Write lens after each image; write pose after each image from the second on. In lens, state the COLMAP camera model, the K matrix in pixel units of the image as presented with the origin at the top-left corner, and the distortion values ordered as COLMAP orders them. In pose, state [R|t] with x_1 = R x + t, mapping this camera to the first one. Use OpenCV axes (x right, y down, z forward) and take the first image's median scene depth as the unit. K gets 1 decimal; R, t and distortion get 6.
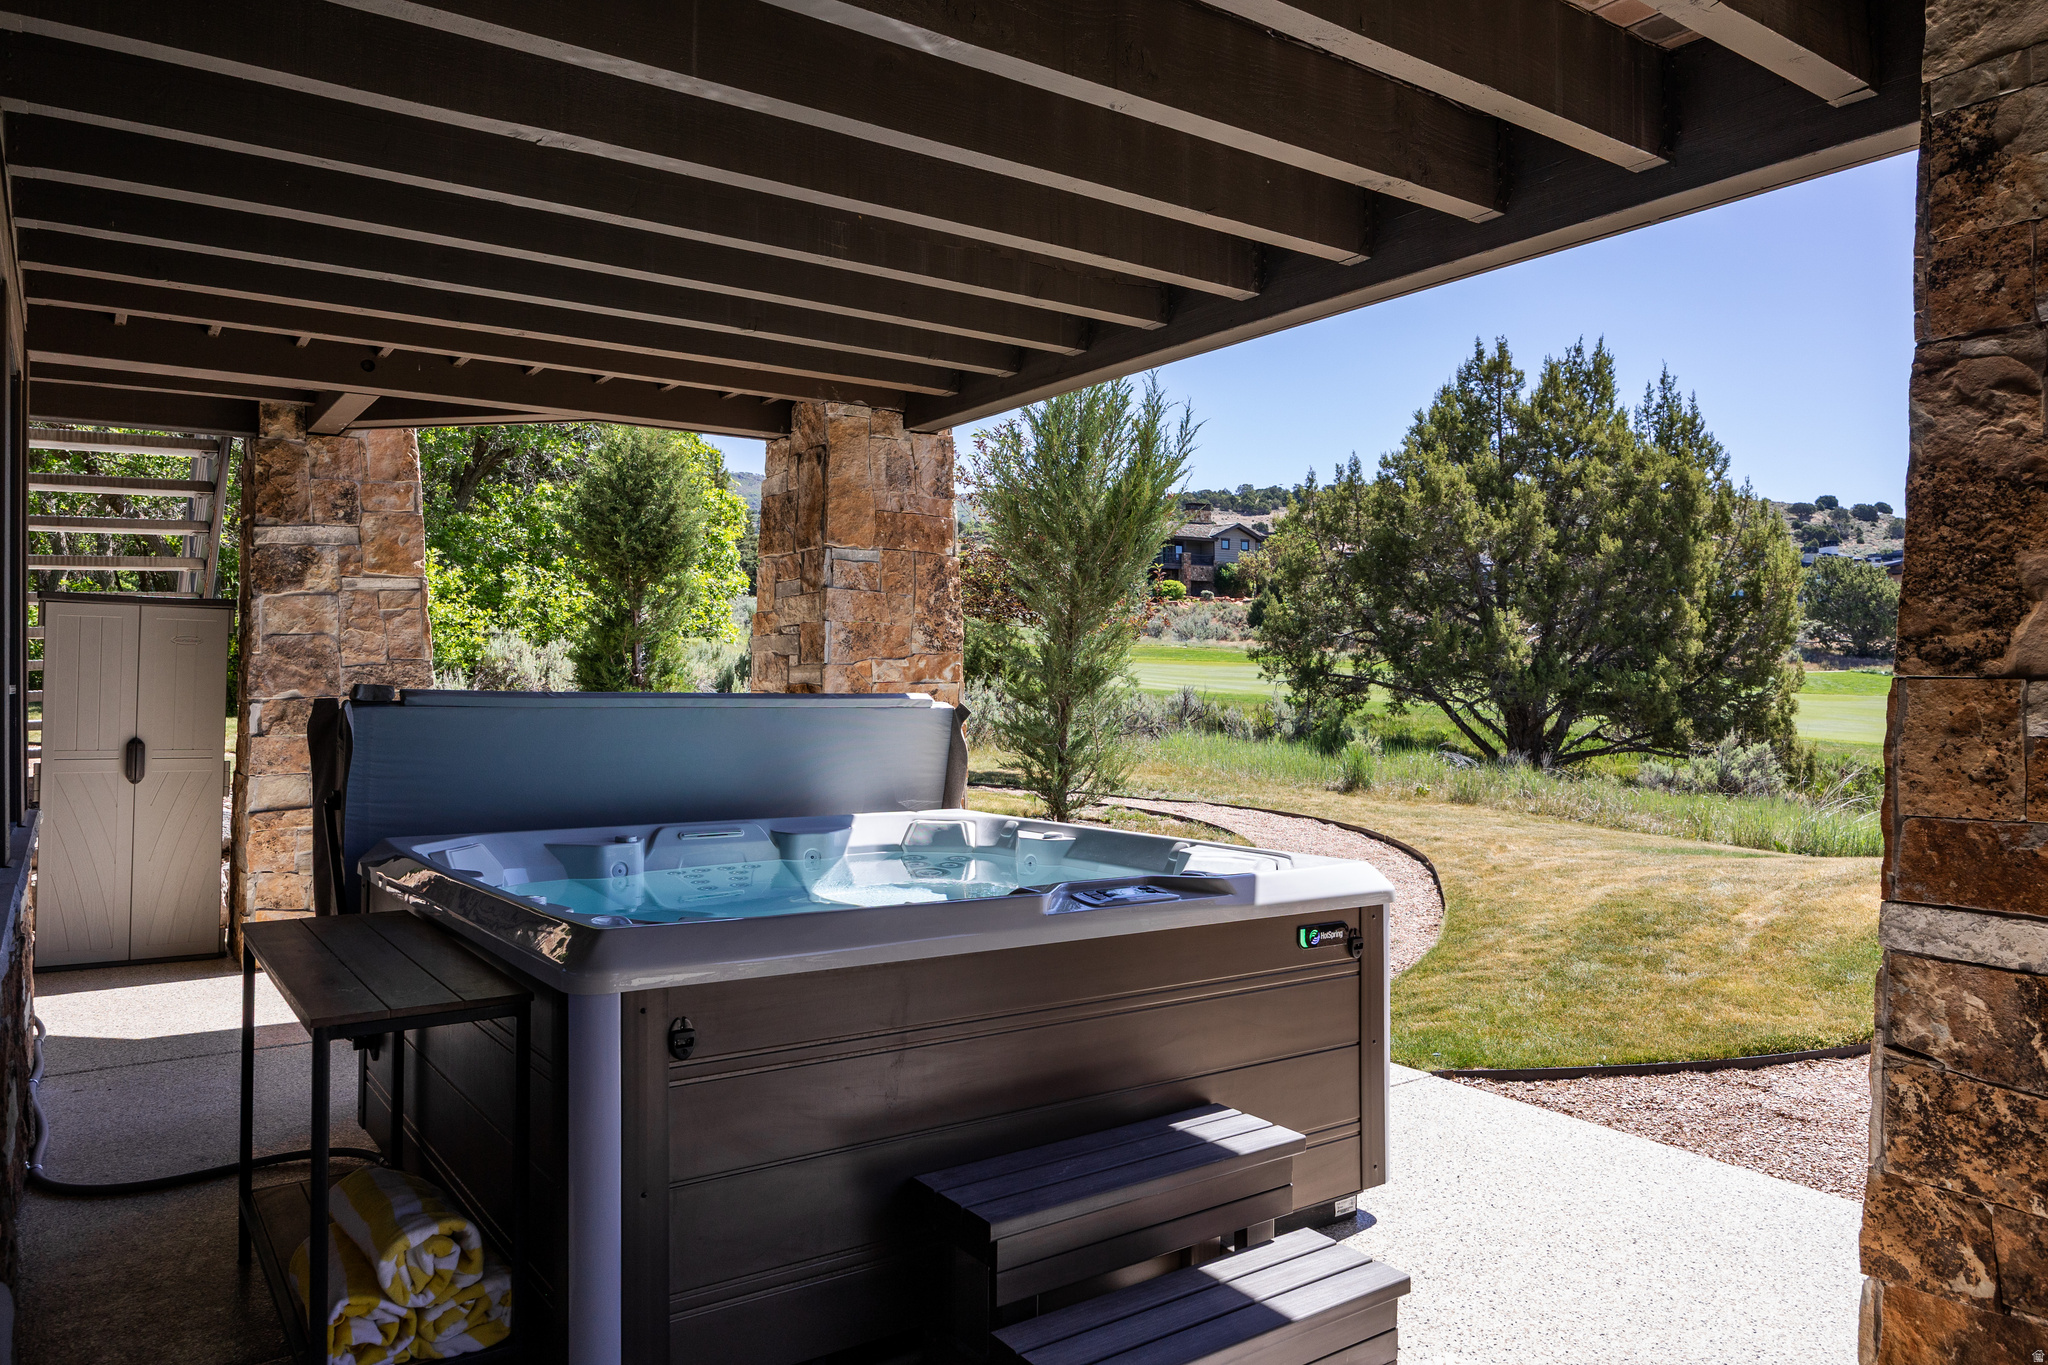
lens RADIAL K [[1315.5, 0, 980.0], [0, 1315.5, 667.3], [0, 0, 1]] dist [-0.007195, 0.004183]
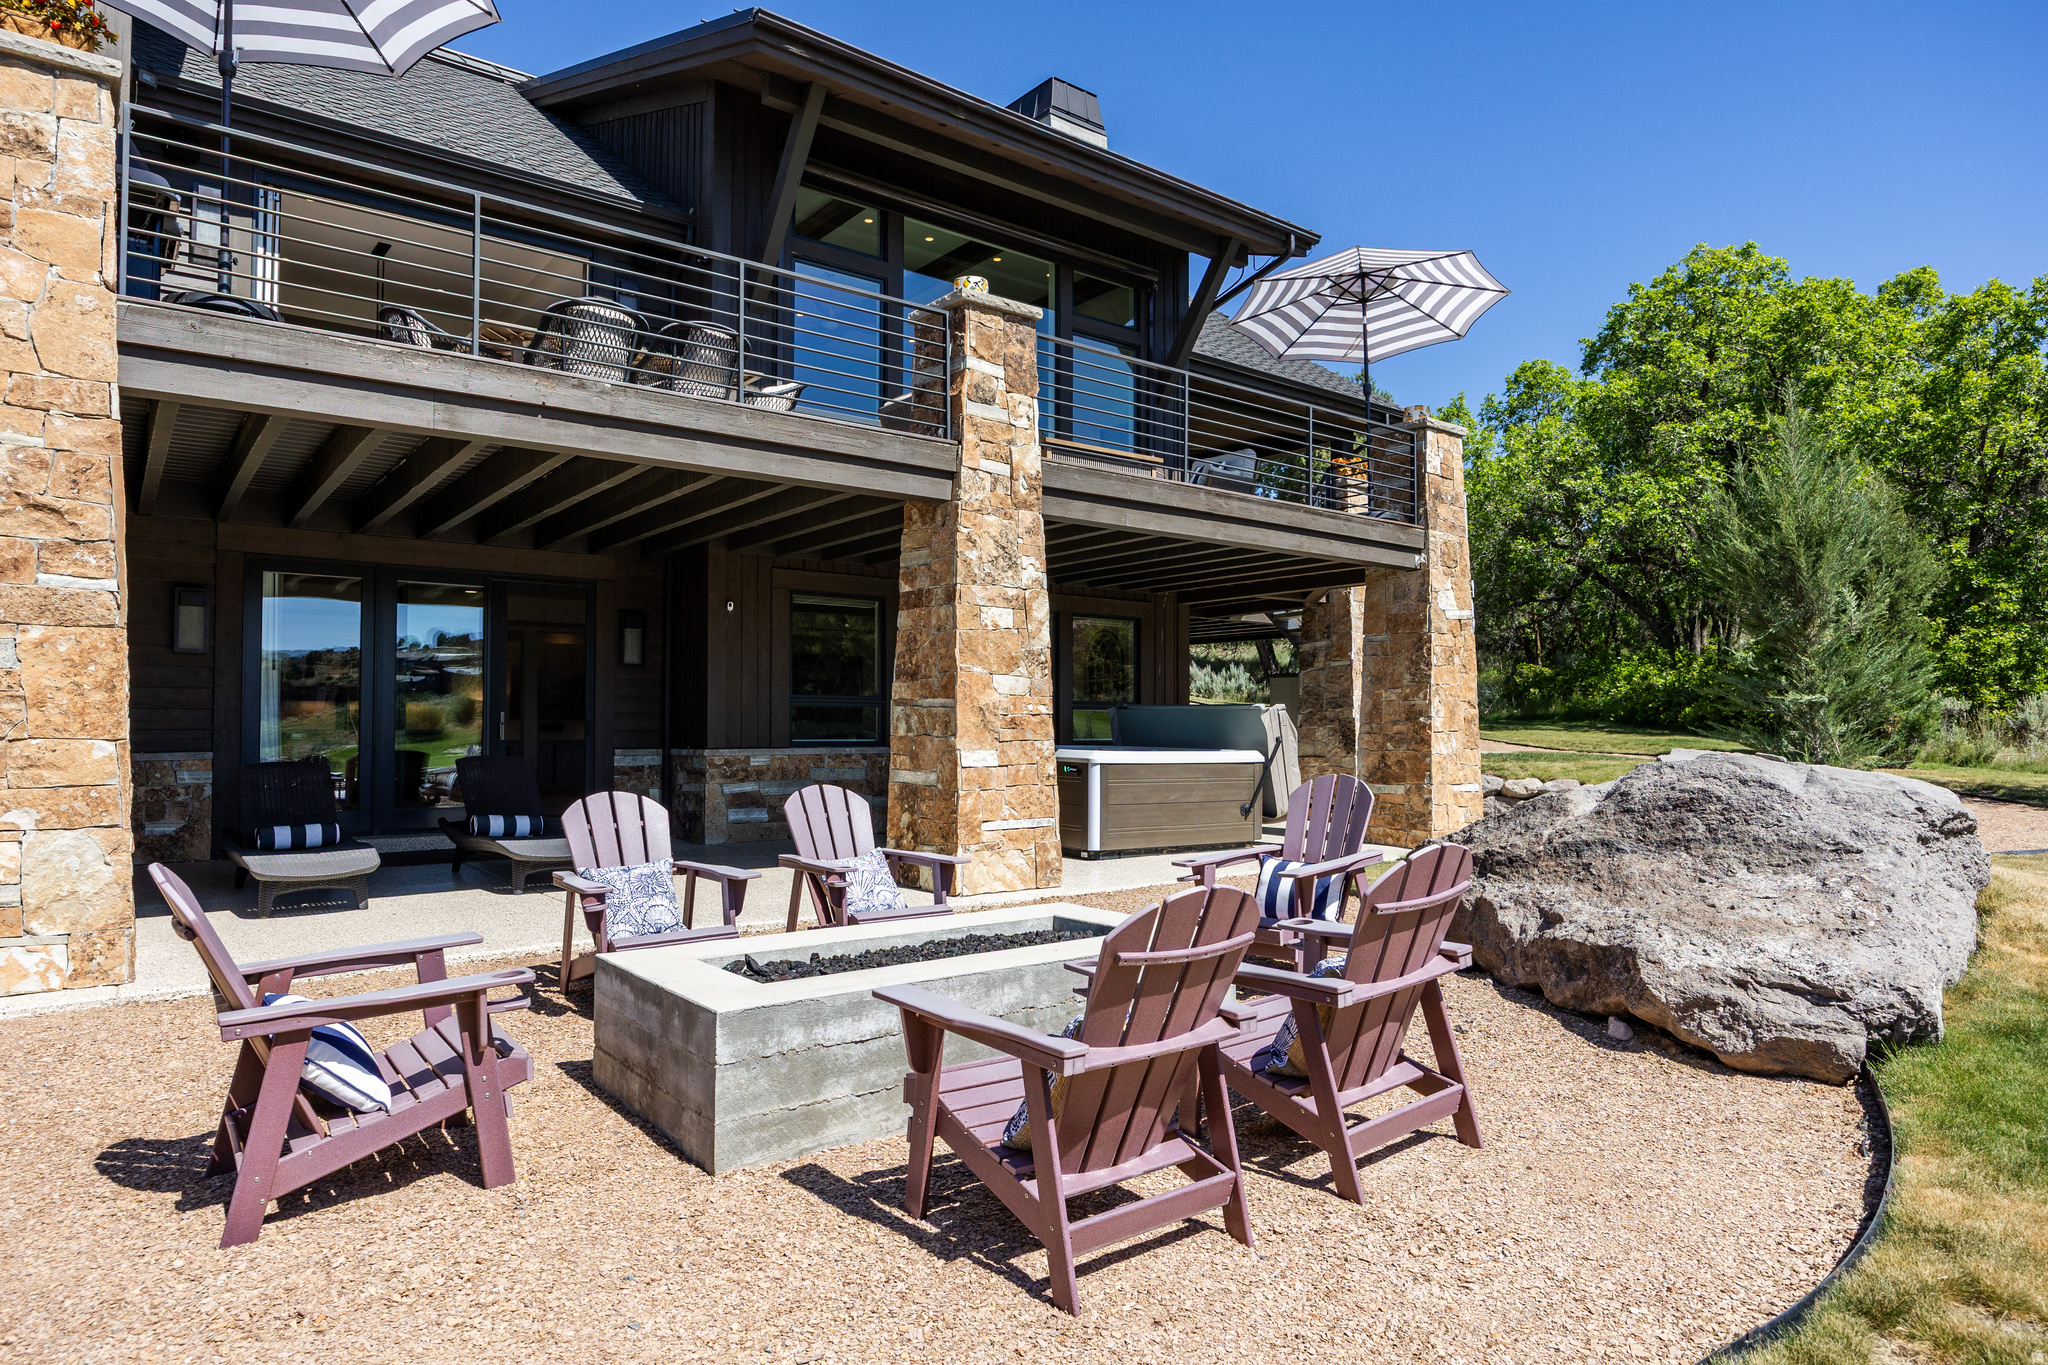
lens RADIAL K [[1180.6, 0, 1040.2], [0, 1180.6, 721.2], [0, 0, 1]] dist [-0.009169, -0.001368]
pose [[0.095540, -0.008250, -0.995391, 0.485851], [0.006838, 0.999948, -0.007631, 0.015771], [0.995402, -0.006077, 0.095591, 0.084116]]
